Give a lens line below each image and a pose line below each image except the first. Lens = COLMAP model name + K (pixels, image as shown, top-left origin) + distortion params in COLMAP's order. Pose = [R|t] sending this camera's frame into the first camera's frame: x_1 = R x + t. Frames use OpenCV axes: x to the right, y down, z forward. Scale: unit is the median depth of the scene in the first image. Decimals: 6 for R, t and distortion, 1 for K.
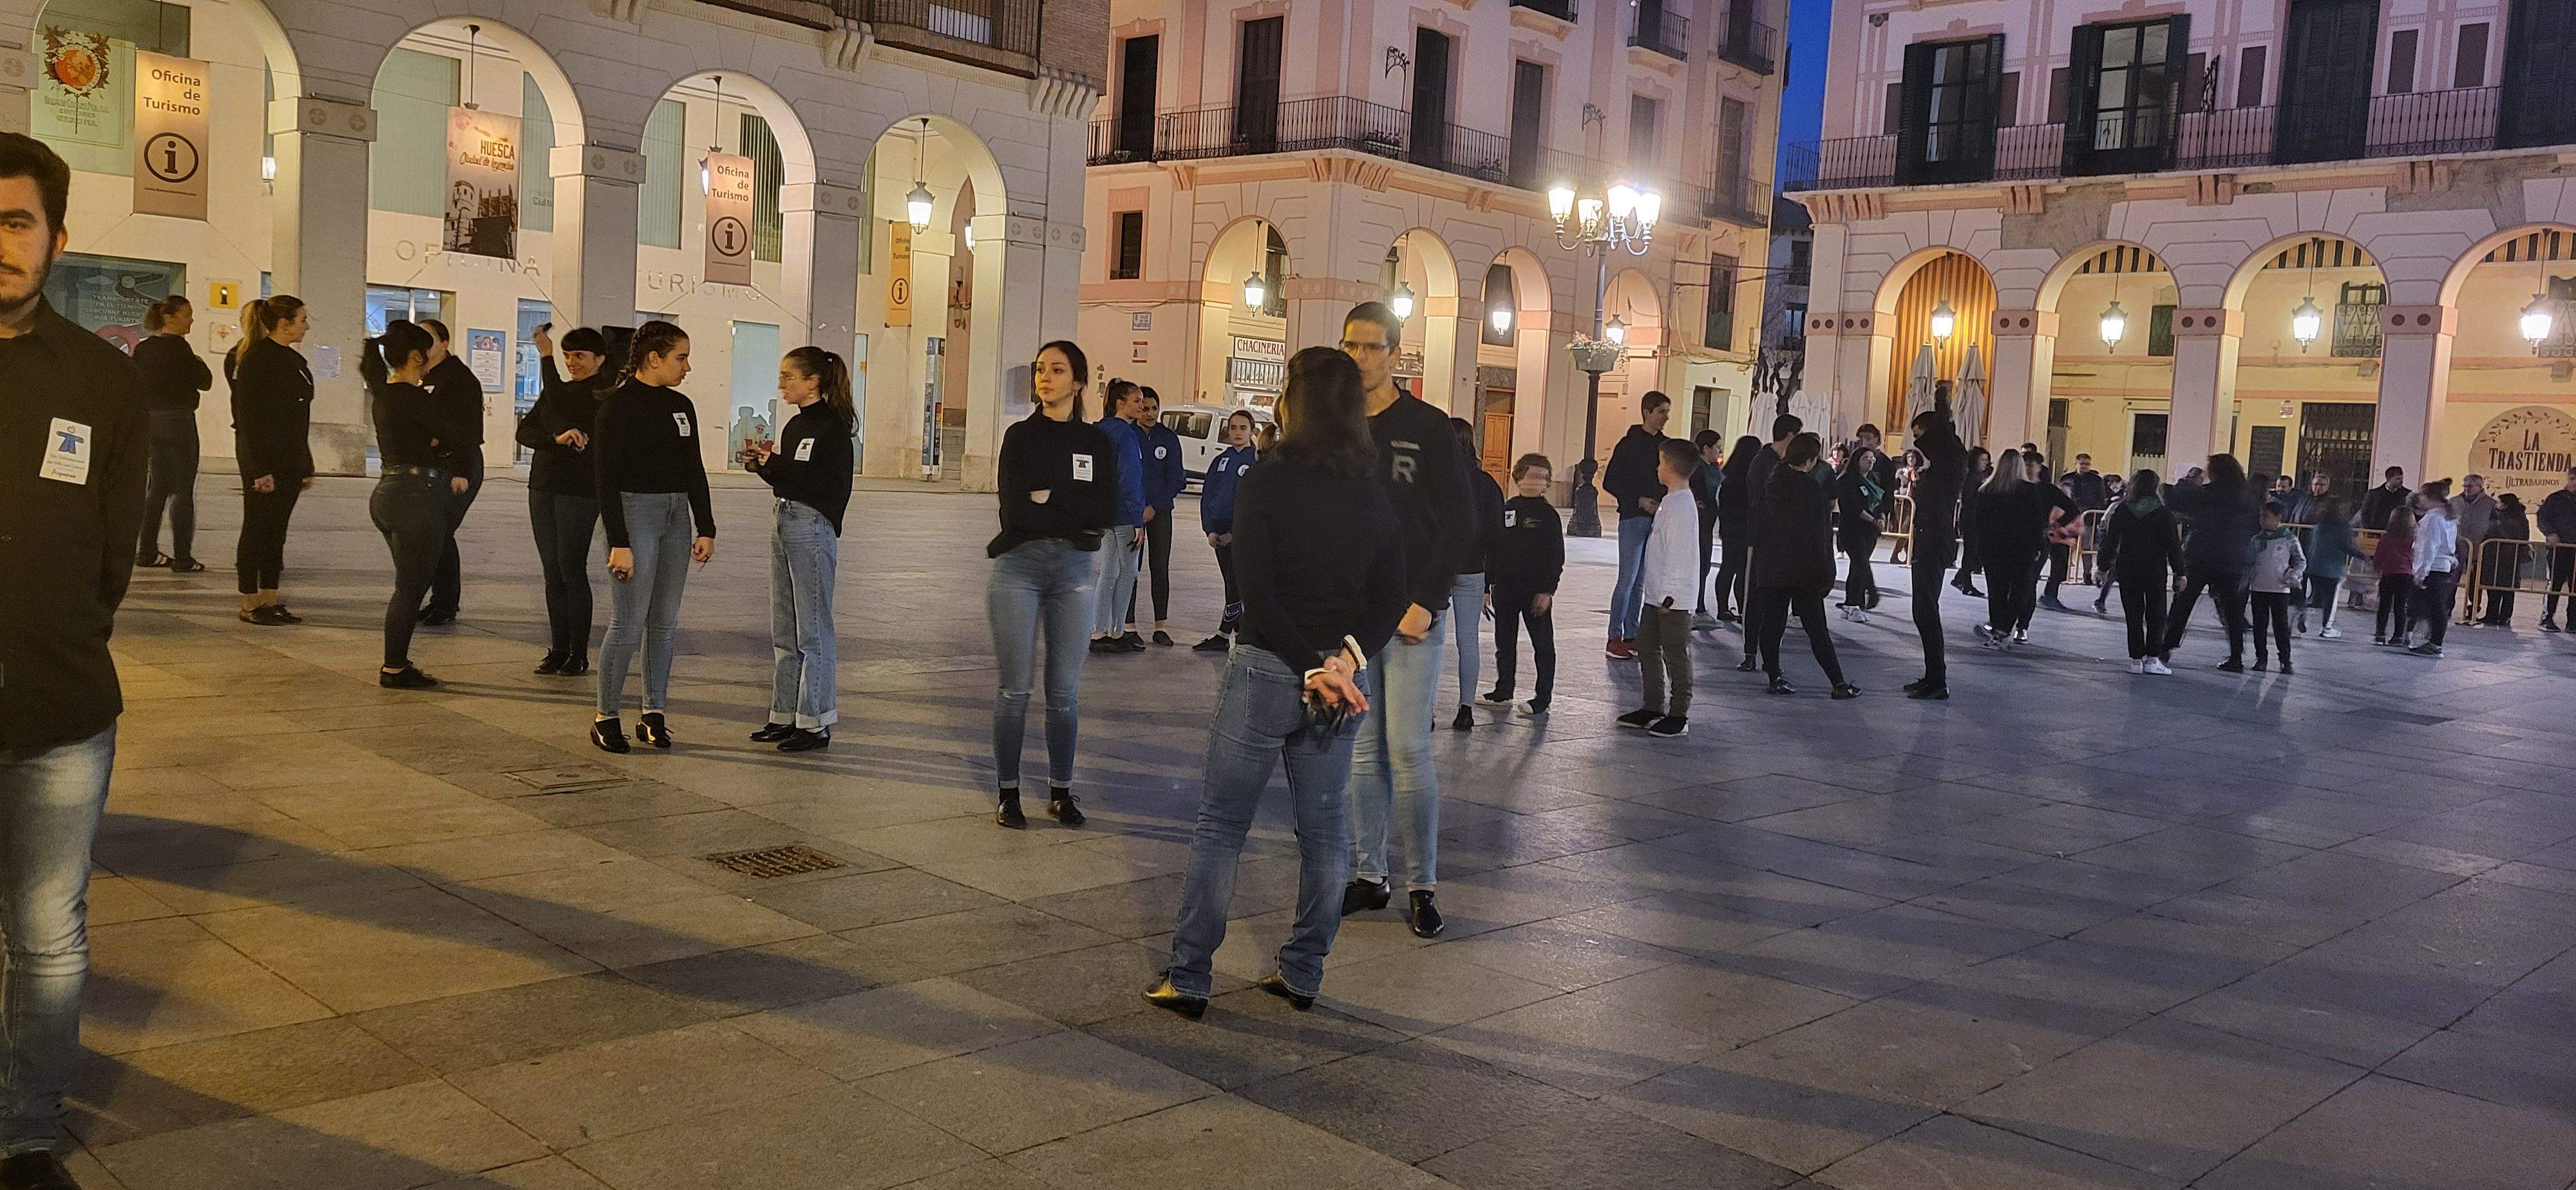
lens RADIAL K [[1957.6, 0, 1301.2], [0, 1957.6, 560.7], [0, 0, 1]] dist [0.058735, -0.027794]
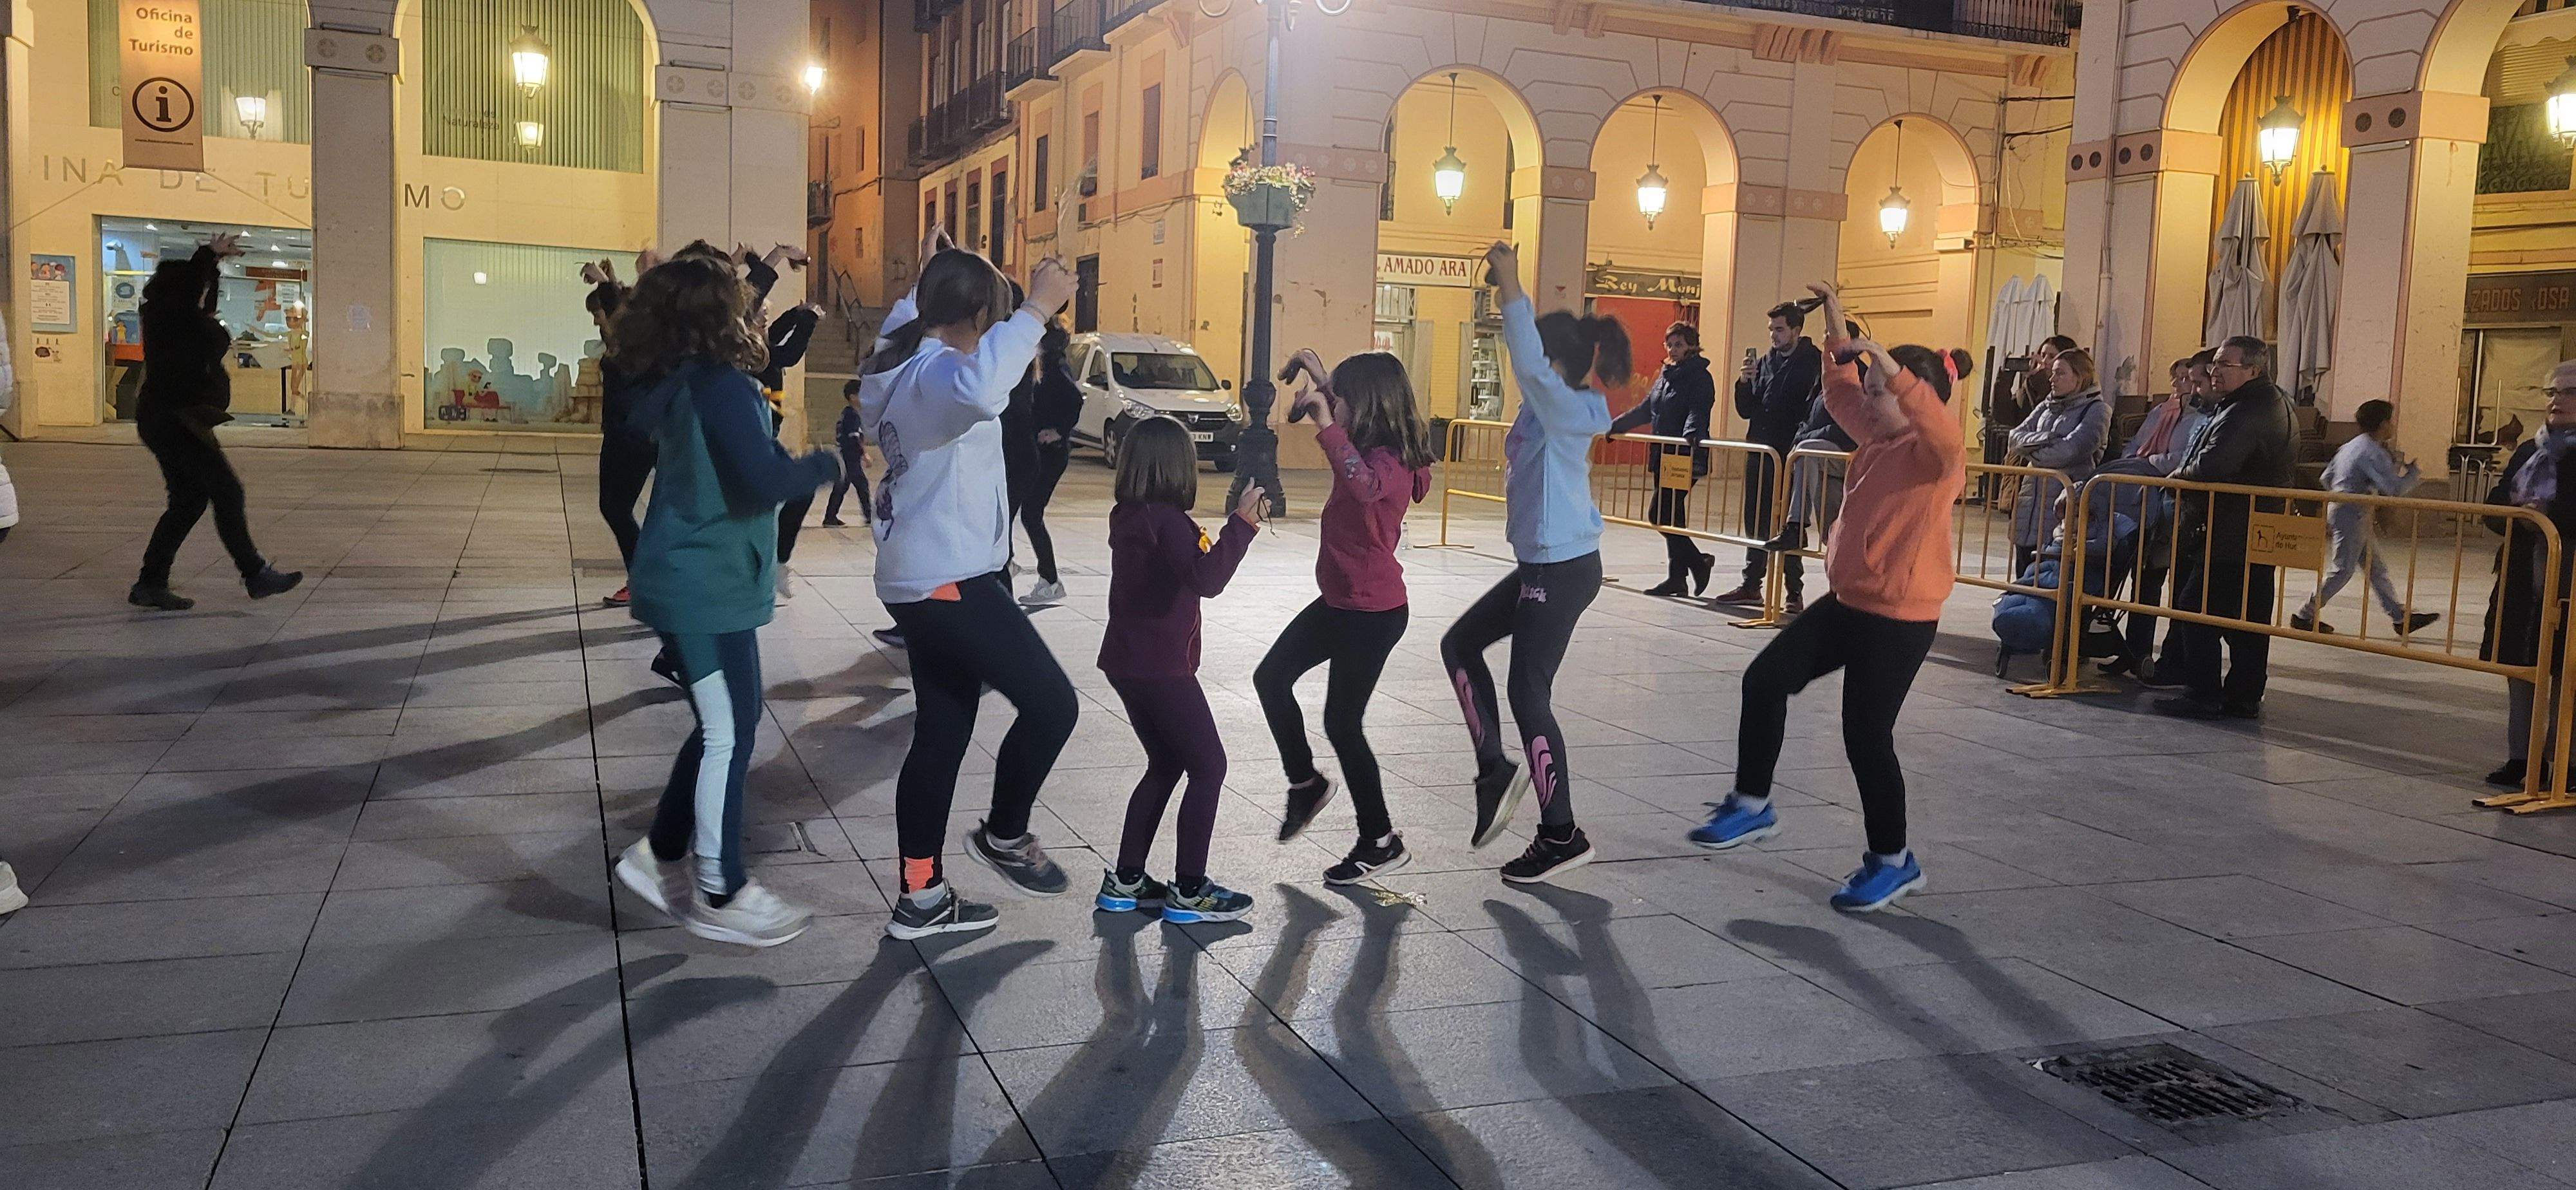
lens RADIAL K [[1957.6, 0, 1327.2], [0, 1957.6, 573.4], [0, 0, 1]] dist [0.058735, -0.027794]
pose [[0.905574, 0.016023, -0.423886, 0.339600], [-0.012043, 0.999855, 0.012068, -0.002293], [0.424018, -0.005823, 0.905635, 0.403452]]
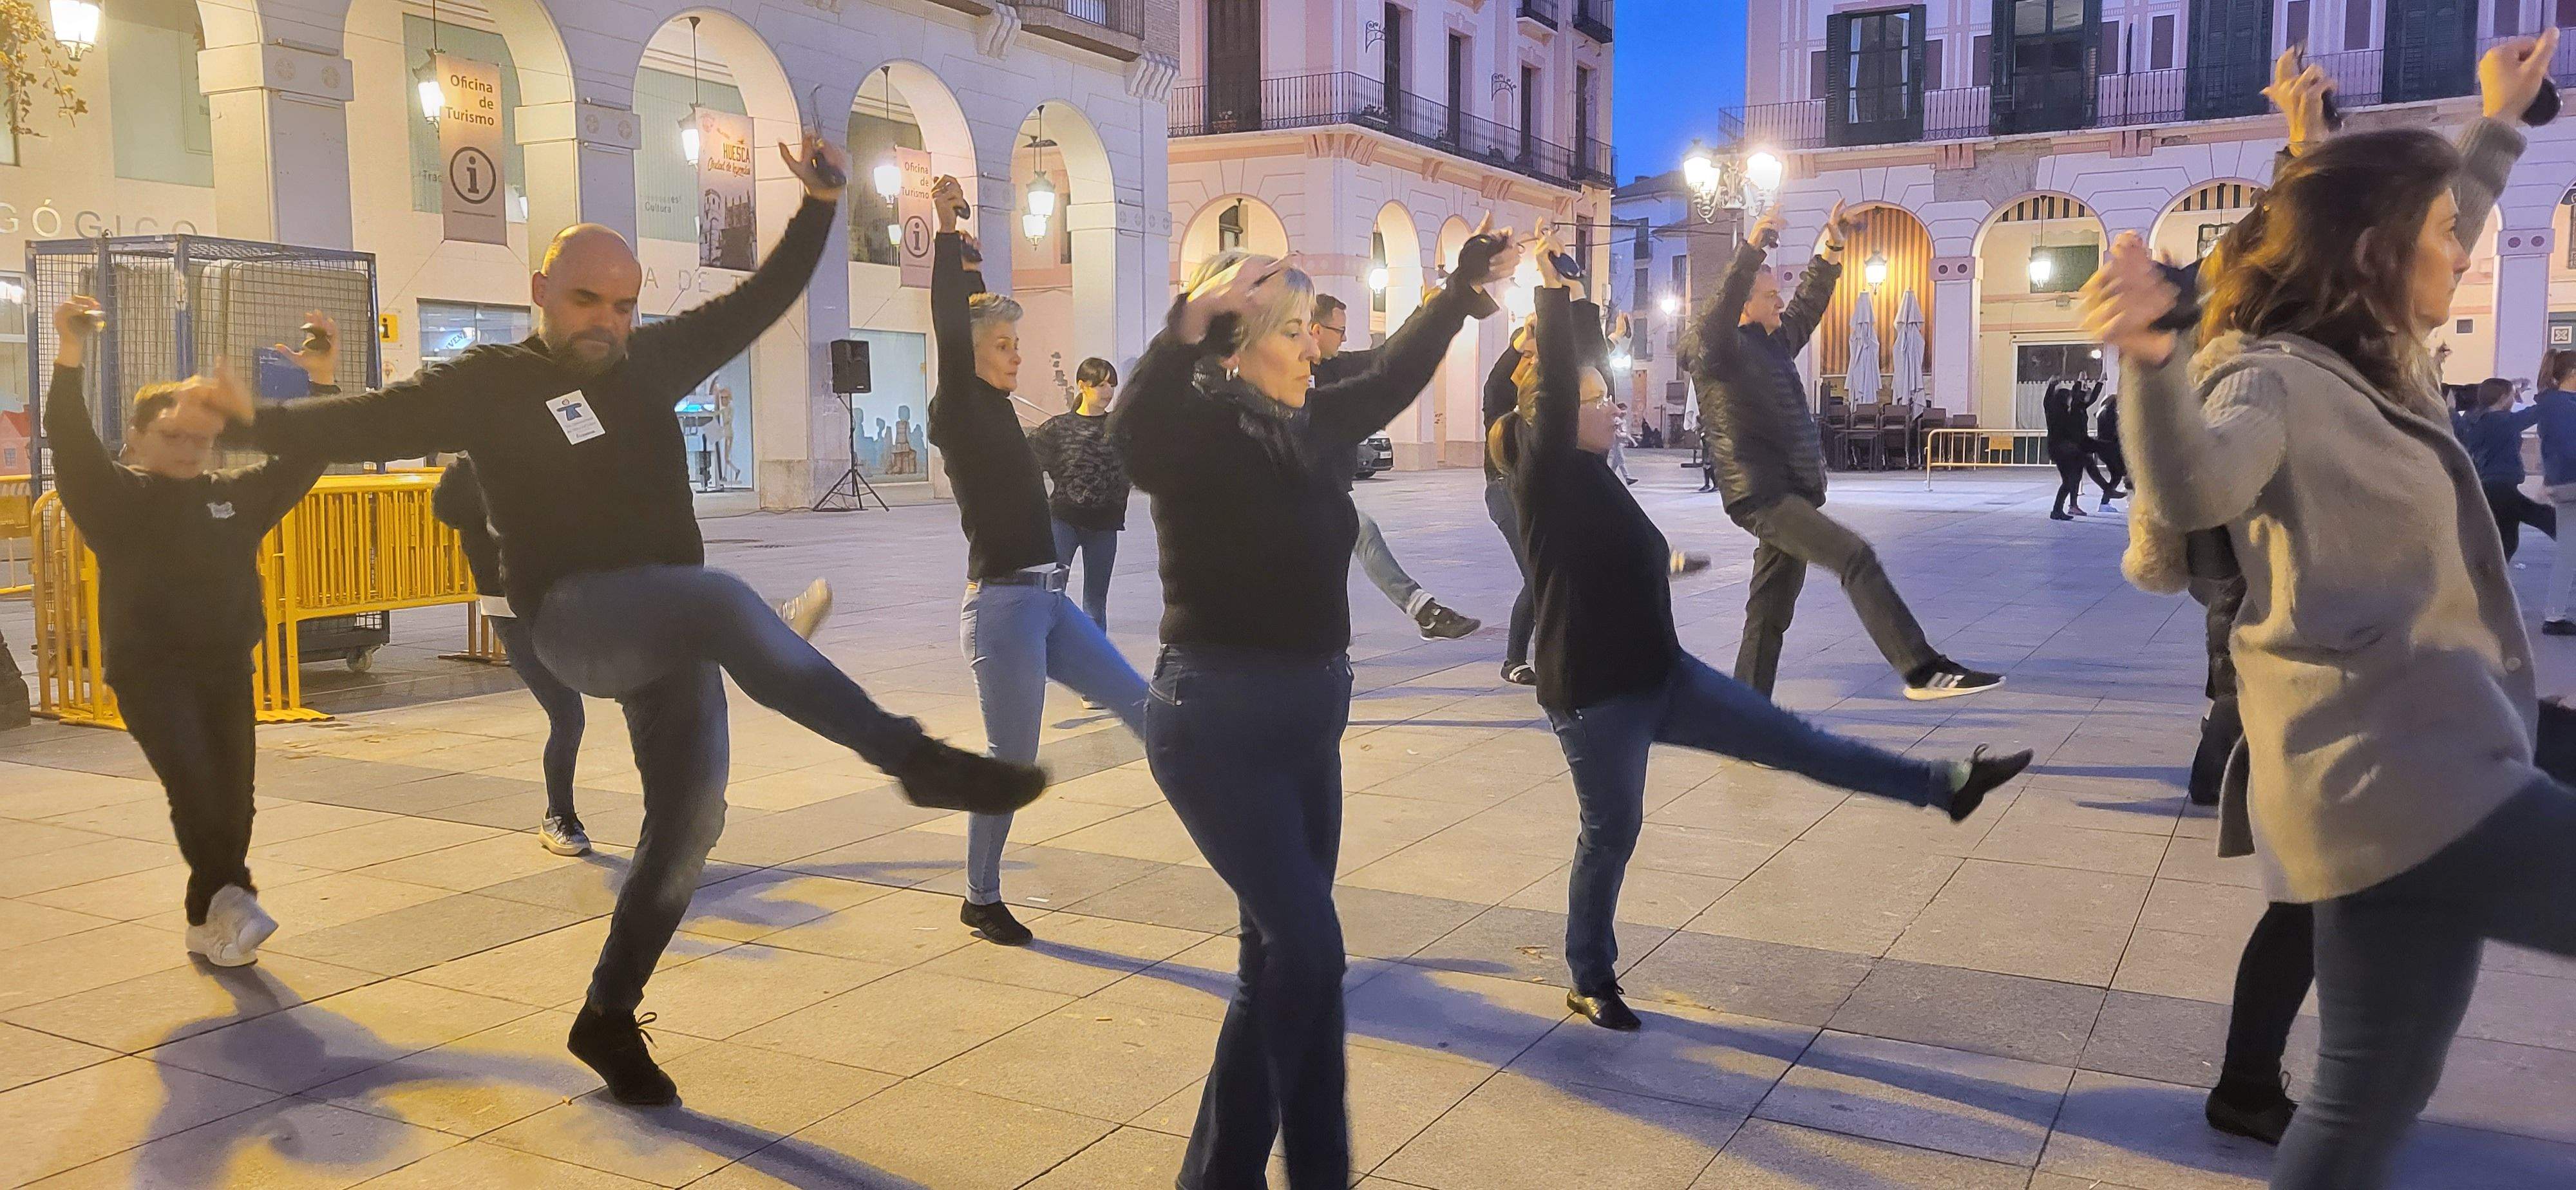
lens RADIAL K [[1957.6, 0, 1276.3], [0, 1957.6, 561.0], [0, 0, 1]] dist [0.058735, -0.027794]
pose [[0.961619, -0.081211, 0.262093, -0.305463], [0.075927, 0.996655, 0.030242, -0.020832], [-0.263673, -0.009181, 0.964569, 0.039912]]
